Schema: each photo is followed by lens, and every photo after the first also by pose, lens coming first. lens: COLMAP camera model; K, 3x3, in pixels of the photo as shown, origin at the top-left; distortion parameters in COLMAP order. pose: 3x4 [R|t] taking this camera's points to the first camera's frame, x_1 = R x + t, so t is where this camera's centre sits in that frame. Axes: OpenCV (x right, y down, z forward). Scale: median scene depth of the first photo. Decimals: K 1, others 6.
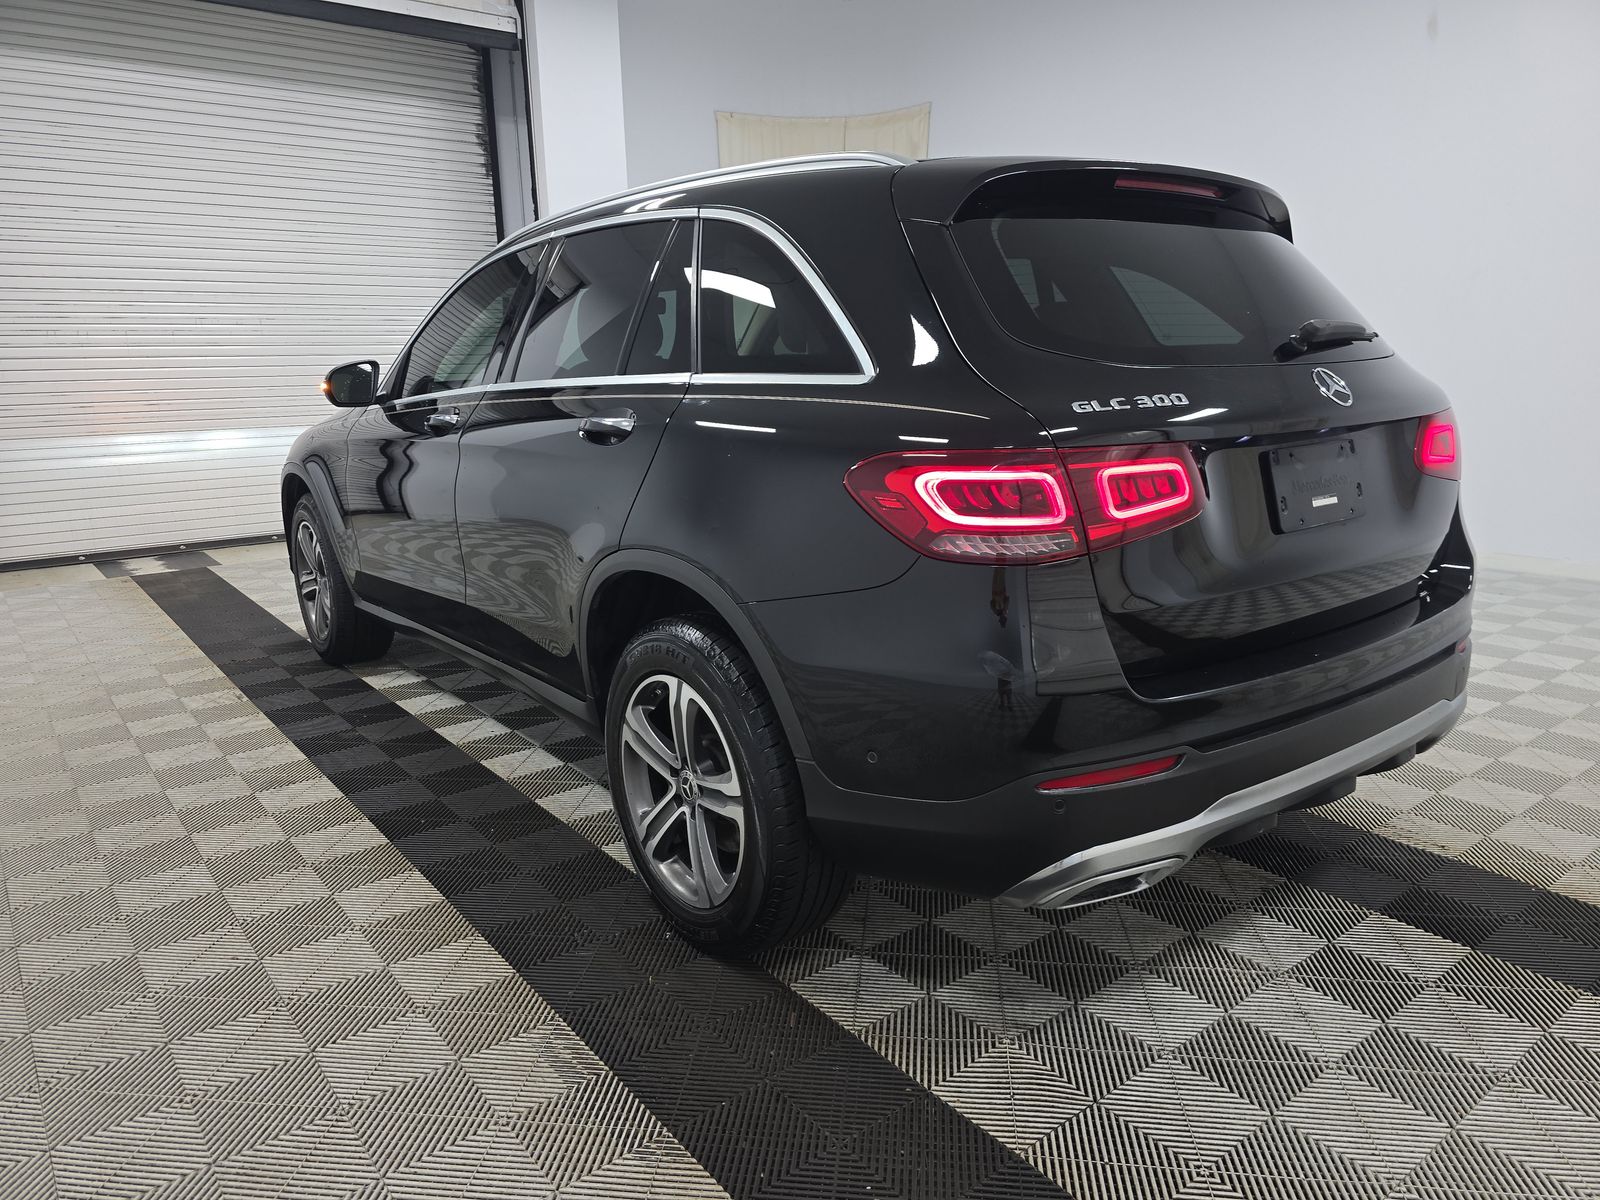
lens RADIAL K [[1087.0, 0, 803.8], [0, 1087.0, 603.5], [0, 0, 1]] dist [0.034815, -0.001022]
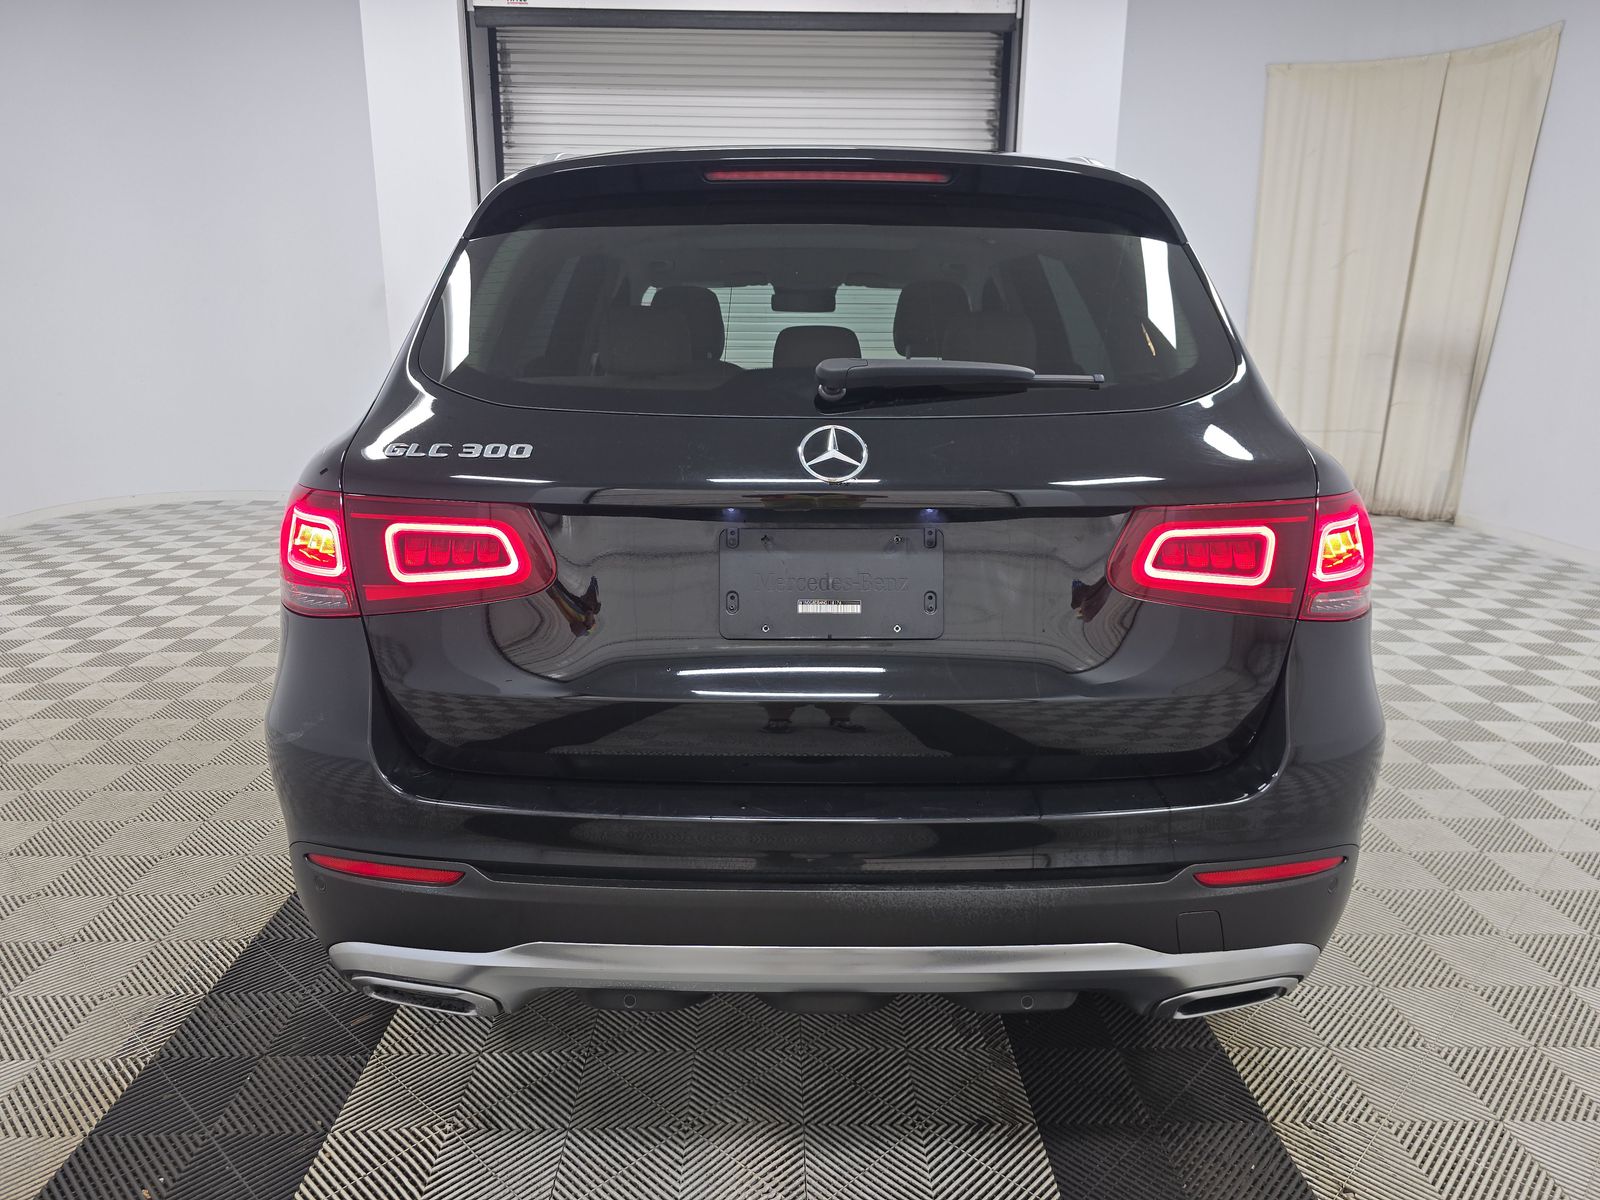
lens RADIAL K [[1103.5, 0, 822.4], [0, 1103.5, 597.7], [0, 0, 1]] dist [0.034899, -0.000645]
pose [[0.801879, 0.164762, -0.574320, 0.829328], [-0.158035, 0.985481, 0.062064, -0.134802], [0.576207, 0.040995, 0.816275, 0.371476]]
